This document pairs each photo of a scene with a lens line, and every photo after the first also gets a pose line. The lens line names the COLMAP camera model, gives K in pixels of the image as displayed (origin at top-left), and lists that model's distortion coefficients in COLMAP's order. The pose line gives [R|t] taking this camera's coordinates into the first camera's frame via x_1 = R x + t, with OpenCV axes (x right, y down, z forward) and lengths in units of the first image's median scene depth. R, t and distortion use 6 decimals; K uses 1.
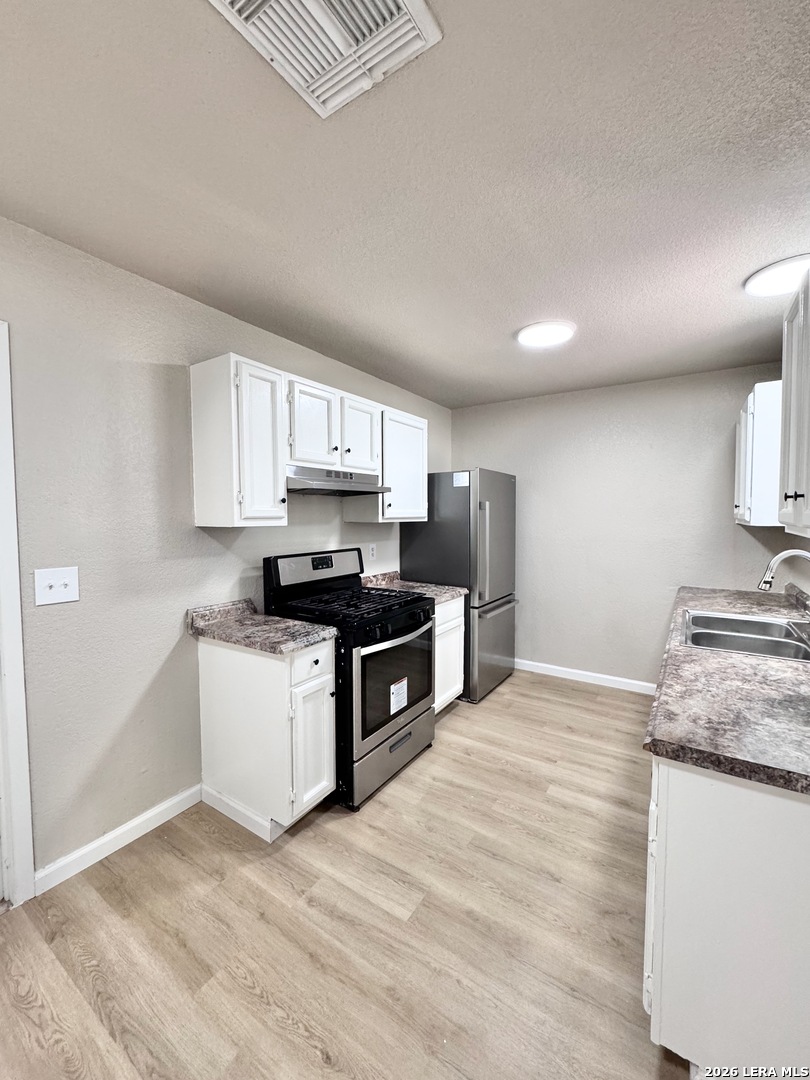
lens RADIAL K [[432.1, 0, 400.2], [0, 432.1, 536.7], [0, 0, 1]] dist [-0.003500, -0.000246]
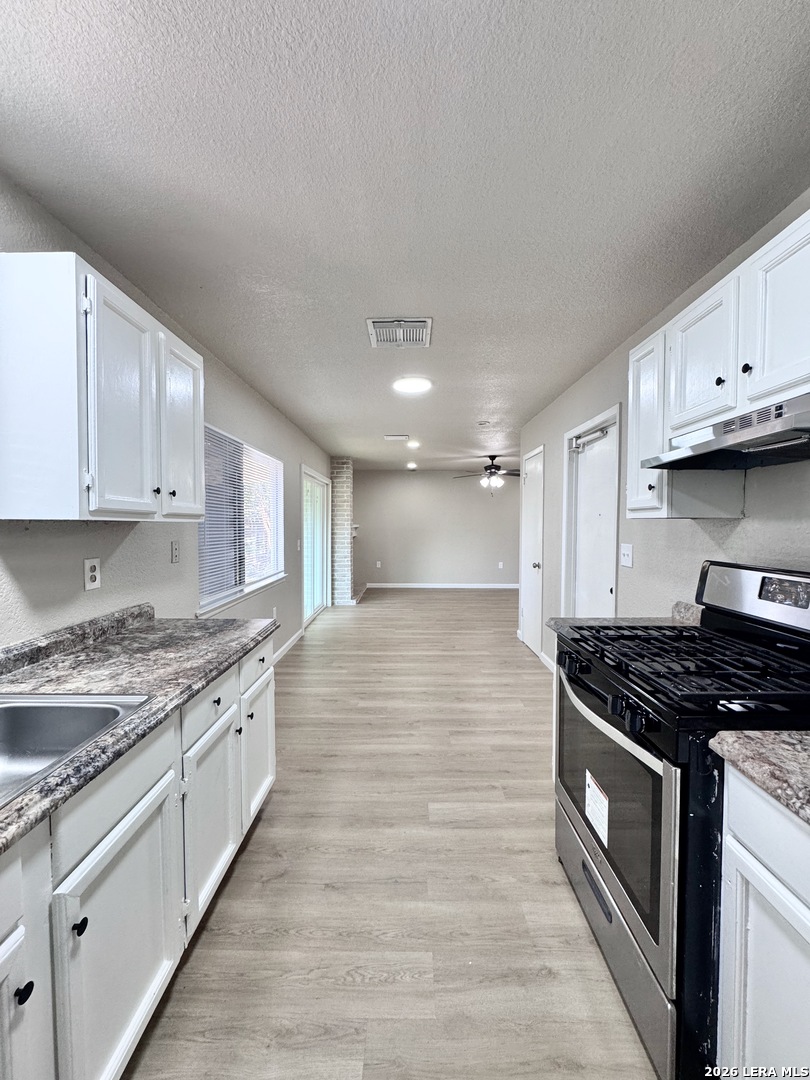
lens RADIAL K [[432.1, 0, 408.1], [0, 432.1, 533.1], [0, 0, 1]] dist [-0.003500, -0.000246]
pose [[-0.827750, 0.016212, -0.560862, 0.707735], [-0.024964, 0.997529, 0.065677, -0.046224], [0.560541, 0.068366, -0.825300, 1.753817]]
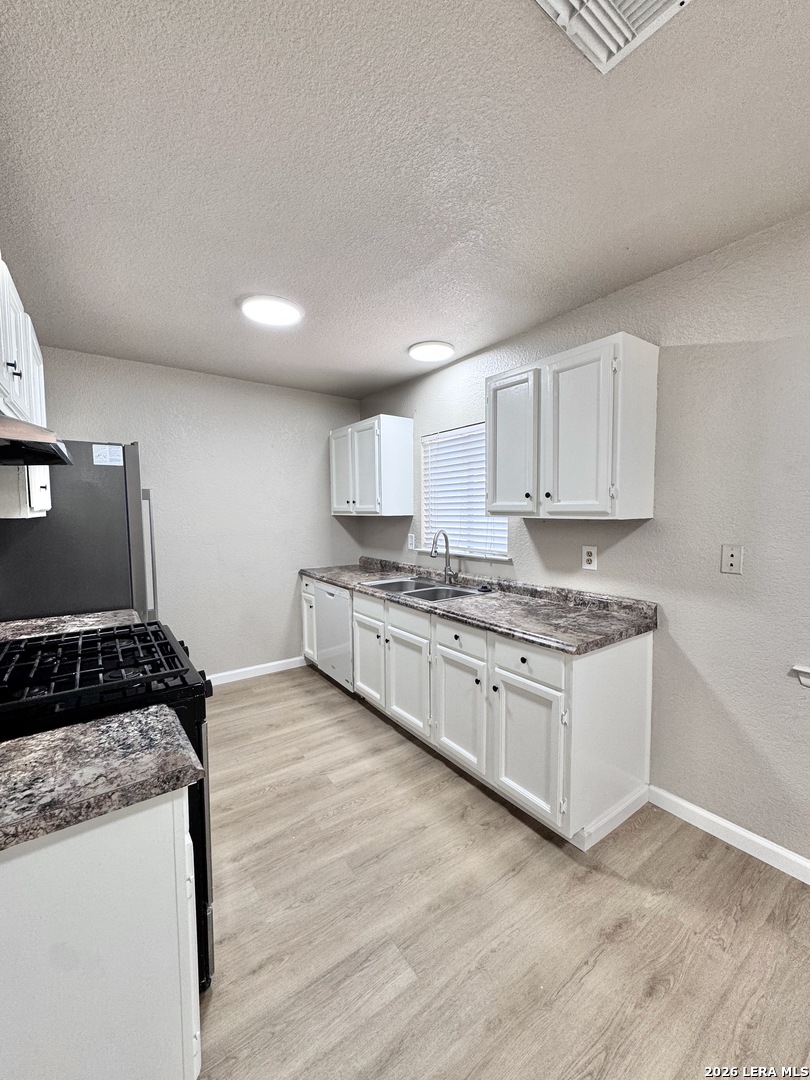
lens RADIAL K [[432.1, 0, 403.3], [0, 432.1, 545.6], [0, 0, 1]] dist [-0.003500, -0.000246]
pose [[0.351787, -0.071585, 0.933339, -0.626365], [0.045636, 0.997198, 0.059283, -0.007693], [-0.934967, 0.021739, 0.354068, 0.608133]]
